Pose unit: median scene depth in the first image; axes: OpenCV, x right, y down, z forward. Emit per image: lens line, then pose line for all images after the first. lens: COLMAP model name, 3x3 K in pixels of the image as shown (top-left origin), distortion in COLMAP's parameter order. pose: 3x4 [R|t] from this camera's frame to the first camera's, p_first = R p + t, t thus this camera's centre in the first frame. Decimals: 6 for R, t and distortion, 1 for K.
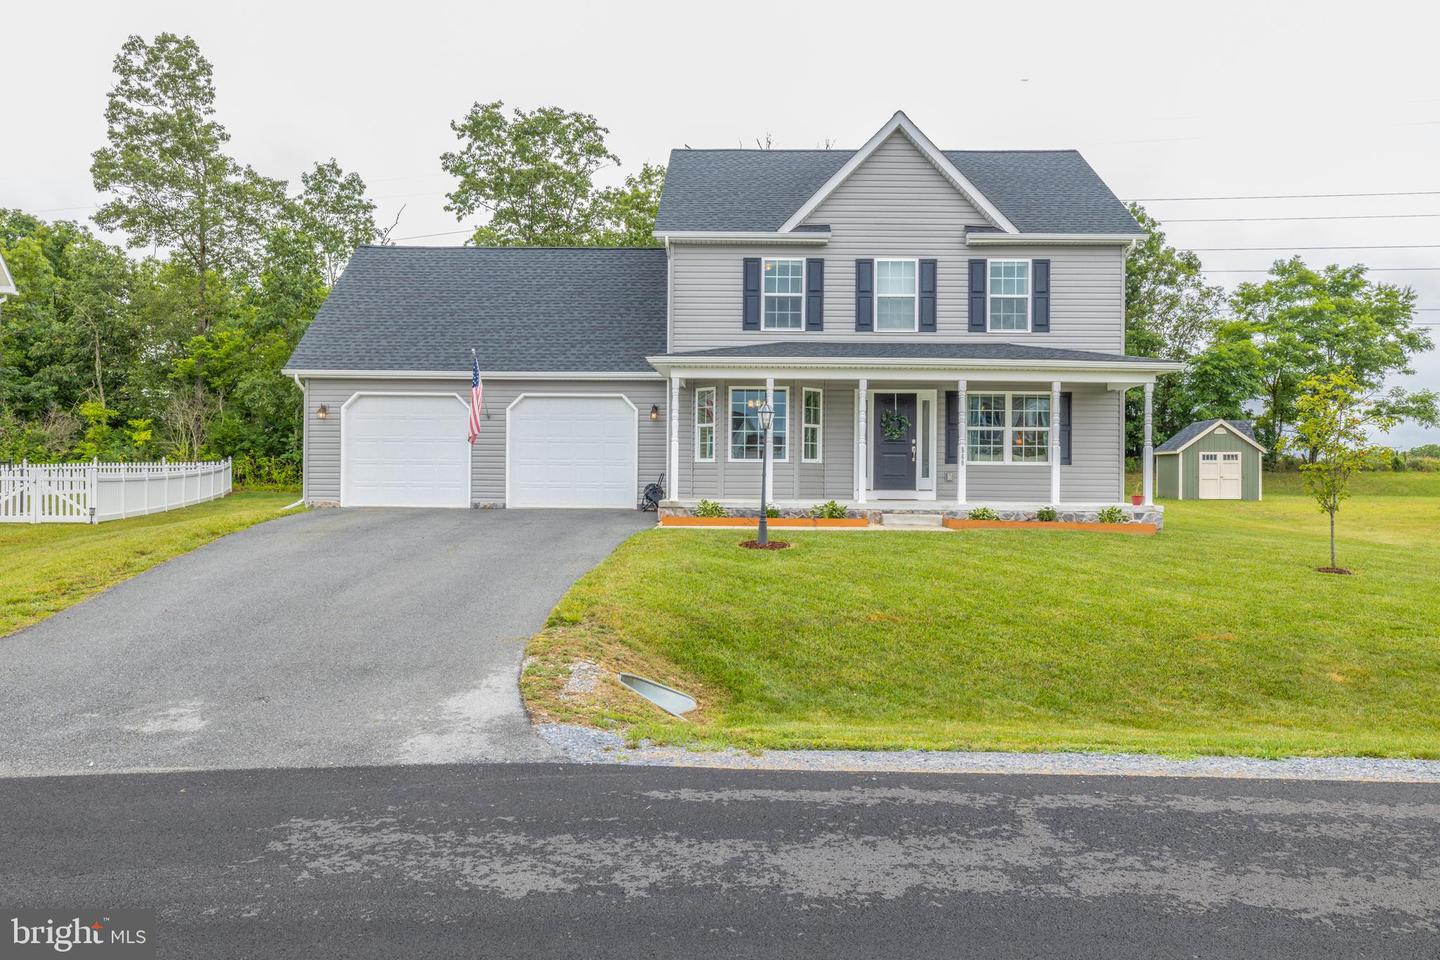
lens RADIAL K [[1071.1, 0, 733.2], [0, 1071.1, 479.5], [0, 0, 1]] dist [-0.009634, 0.000676]
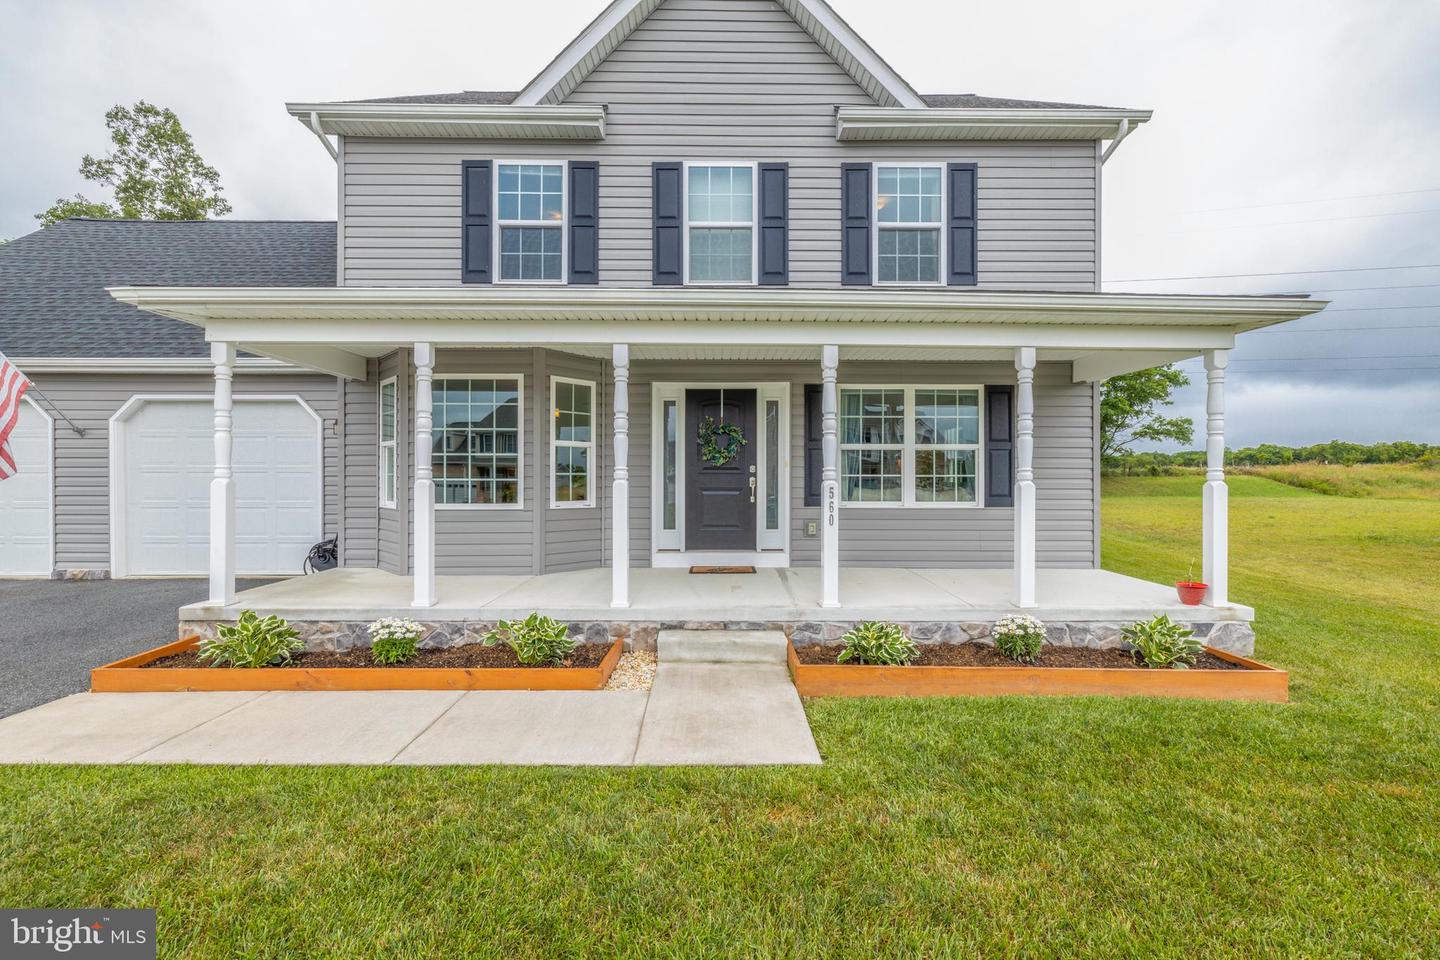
lens RADIAL K [[605.5, 0, 726.1], [0, 605.5, 479.1], [0, 0, 1]] dist [0.002672, -0.000518]
pose [[0.999619, -0.007251, 0.026616, 0.145116], [0.007148, 0.999967, 0.003962, -0.031607], [-0.026643, -0.003770, 0.999638, 0.661899]]
